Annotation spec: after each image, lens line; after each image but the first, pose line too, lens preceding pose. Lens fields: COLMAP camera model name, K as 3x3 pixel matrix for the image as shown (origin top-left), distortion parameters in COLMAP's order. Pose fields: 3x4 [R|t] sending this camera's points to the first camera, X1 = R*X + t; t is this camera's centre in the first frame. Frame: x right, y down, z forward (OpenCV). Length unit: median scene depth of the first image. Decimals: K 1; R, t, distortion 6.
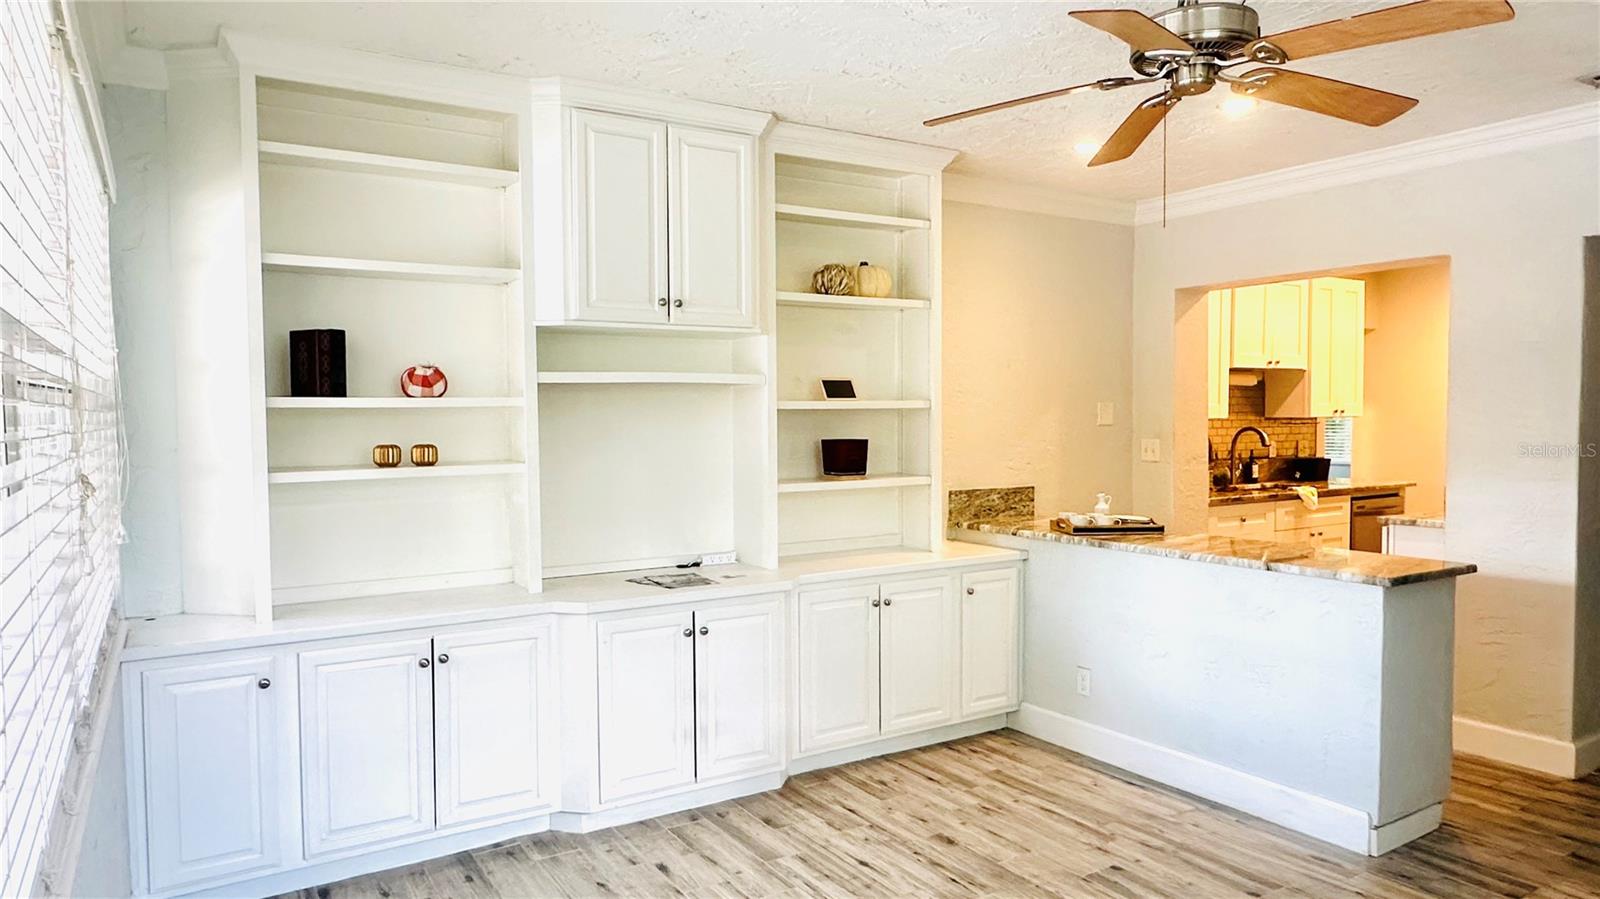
lens RADIAL K [[1008.9, 0, 771.1], [0, 1008.9, 470.0], [0, 0, 1]] dist [0.000802, -0.005224]
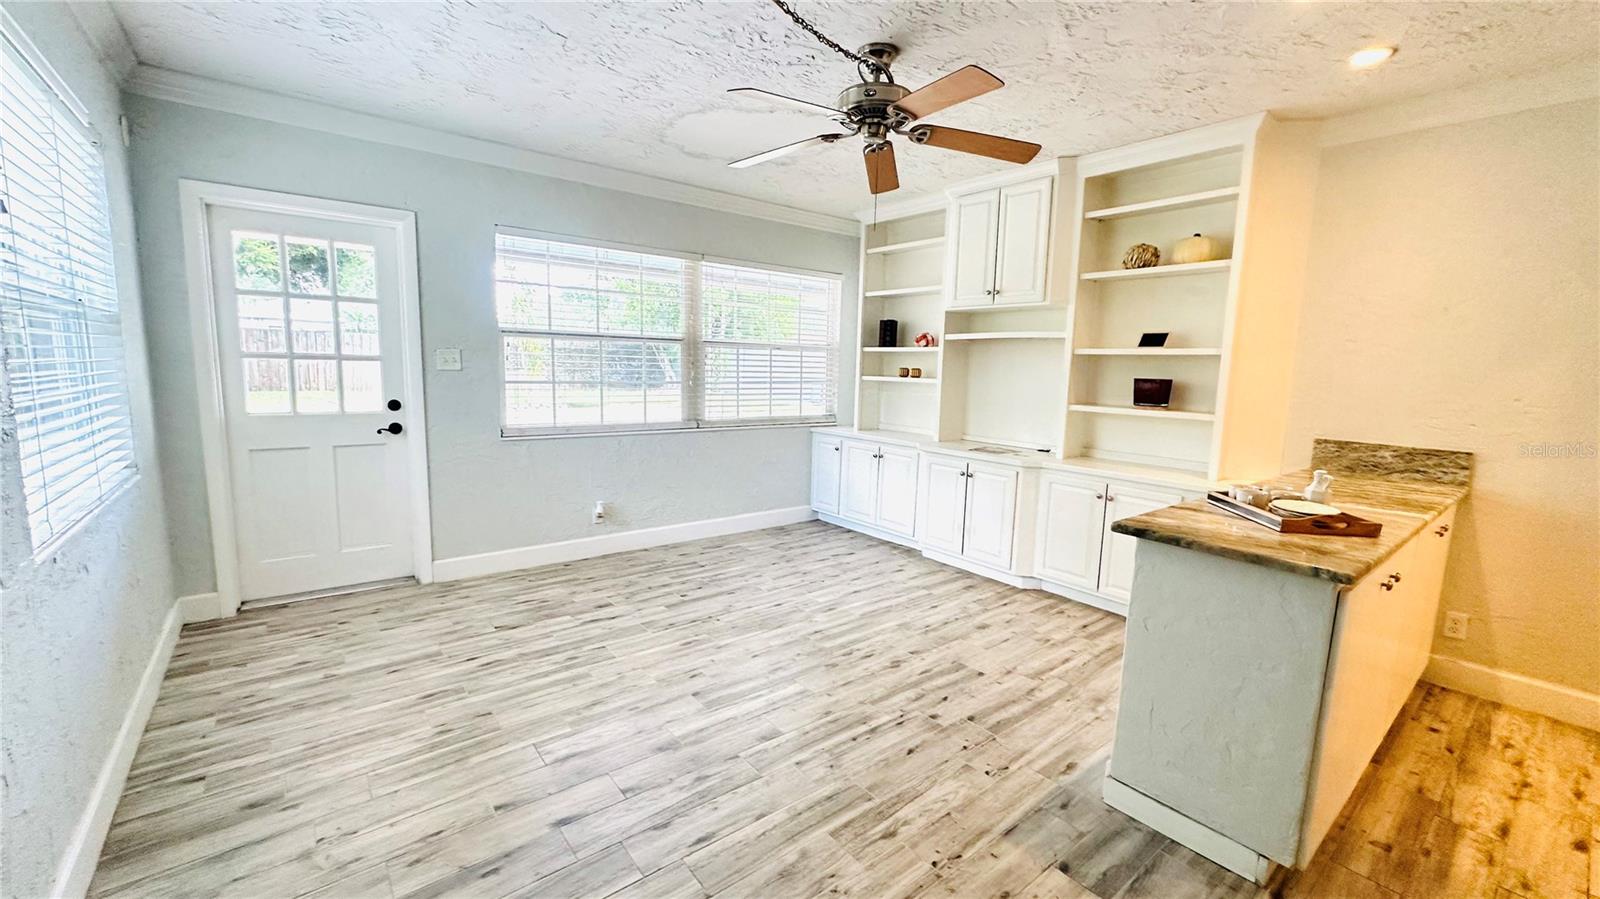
lens RADIAL K [[635.1, 0, 803.7], [0, 635.1, 451.7], [0, 0, 1]] dist [0.000545, -0.000175]
pose [[0.129948, 0.151502, -0.979878, 0.990981], [-0.080739, 0.986592, 0.141832, -0.020666], [0.988228, 0.060684, 0.140438, 0.524940]]
